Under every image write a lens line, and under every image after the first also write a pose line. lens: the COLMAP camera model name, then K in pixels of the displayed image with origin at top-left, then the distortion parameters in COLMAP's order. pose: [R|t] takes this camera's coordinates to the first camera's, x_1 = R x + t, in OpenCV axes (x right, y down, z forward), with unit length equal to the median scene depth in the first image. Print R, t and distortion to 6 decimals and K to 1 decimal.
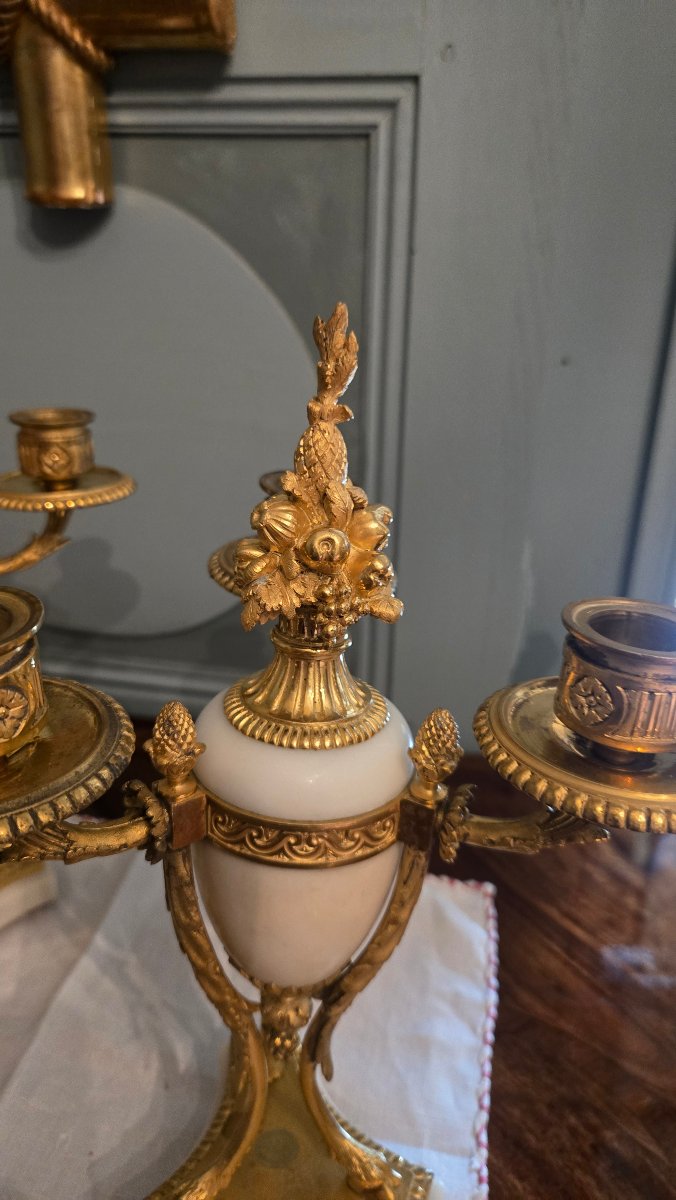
lens RADIAL K [[848.0, 0, 334.2], [0, 848.0, 584.6], [0, 0, 1]] dist [0.002171, -0.002422]
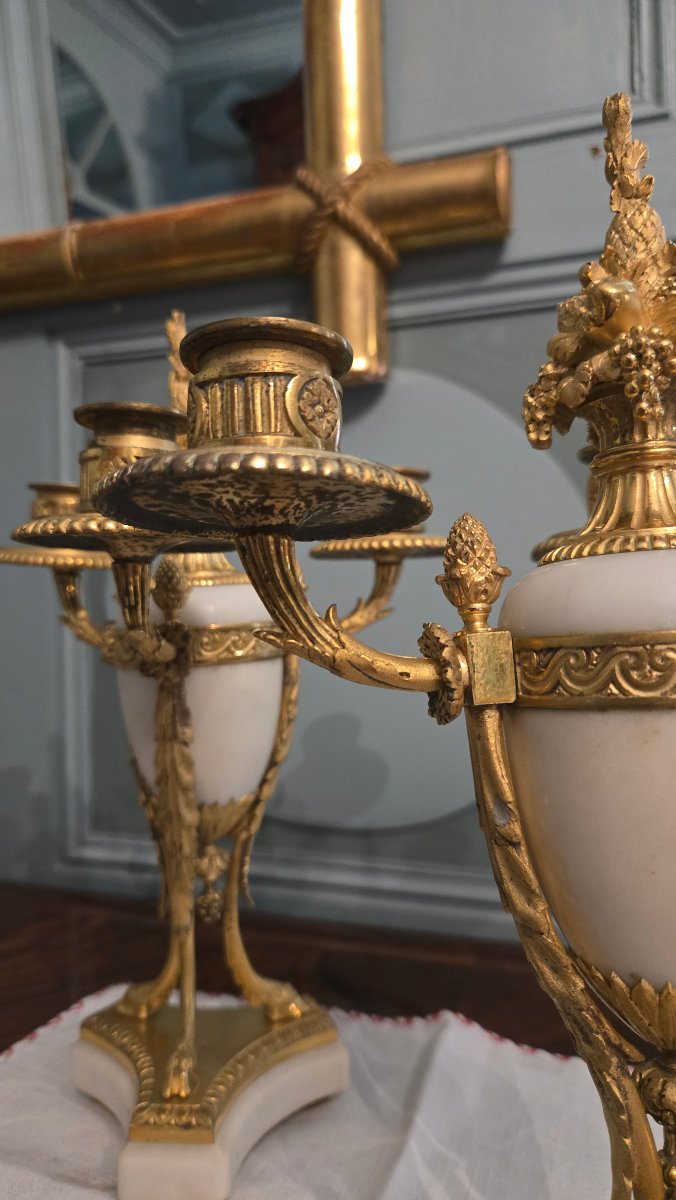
lens RADIAL K [[839.7, 0, 323.6], [0, 839.7, 597.9], [0, 0, 1]] dist [-0.007707, -0.004797]
pose [[0.987871, -0.034078, -0.151493, -0.209256], [-0.026240, 0.924955, -0.379170, 0.236529], [0.153046, 0.378546, 0.912842, 0.129192]]
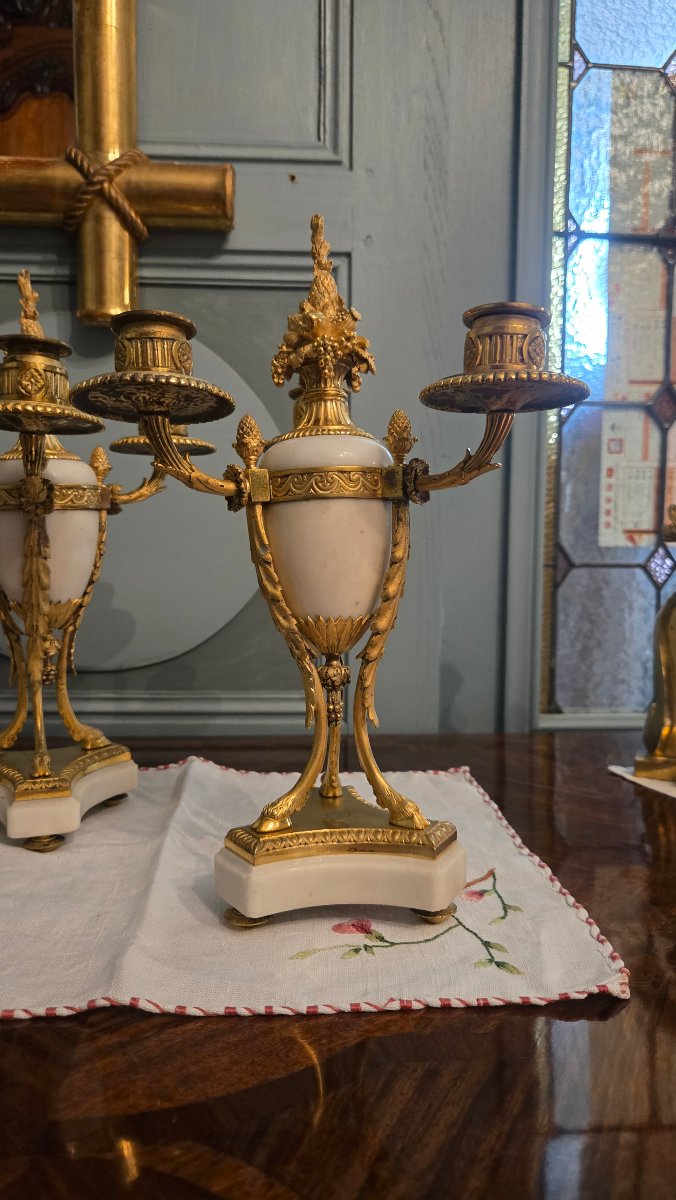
lens RADIAL K [[823.2, 0, 319.8], [0, 823.2, 600.8], [0, 0, 1]] dist [0.008513, -0.001708]
pose [[0.974638, -0.025697, 0.222307, -0.312265], [0.092403, 0.950959, -0.295193, 0.462392], [-0.203819, 0.308248, 0.929215, -0.217379]]
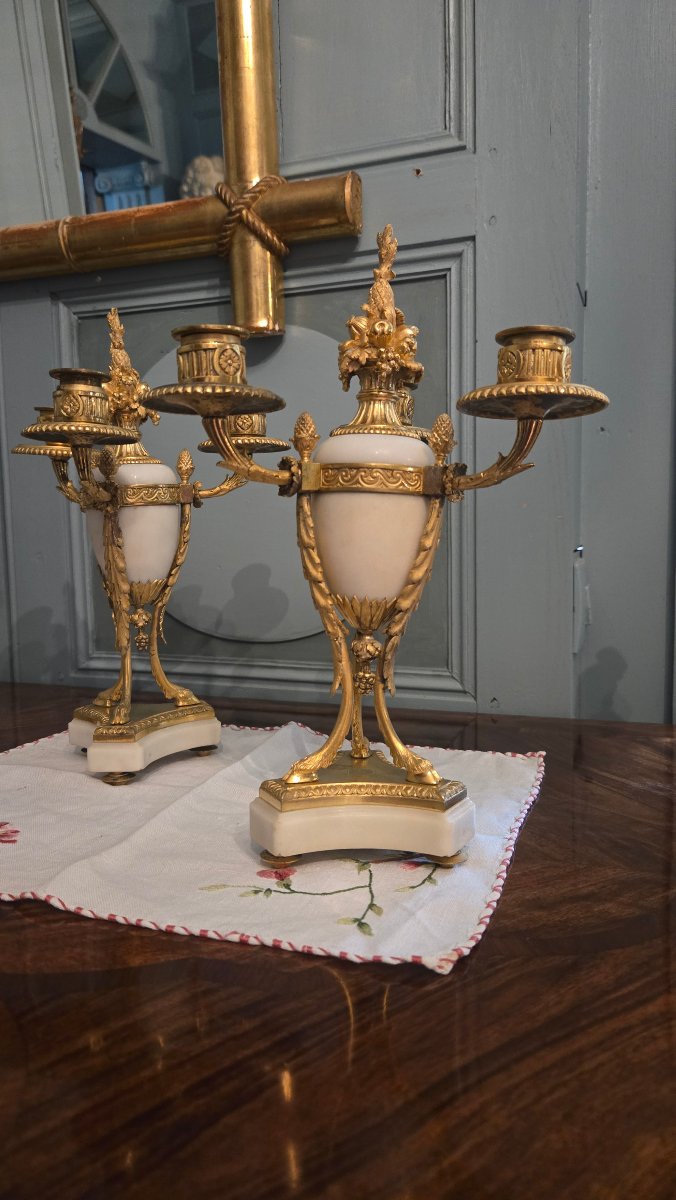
lens RADIAL K [[807.7, 0, 338.0], [0, 807.7, 600.0], [0, 0, 1]] dist [0.011189, -0.001018]
pose [[0.985899, -0.017143, -0.166464, 0.086341], [-0.030835, 0.959096, -0.281397, 0.488544], [0.164479, 0.282562, 0.945042, -0.287420]]
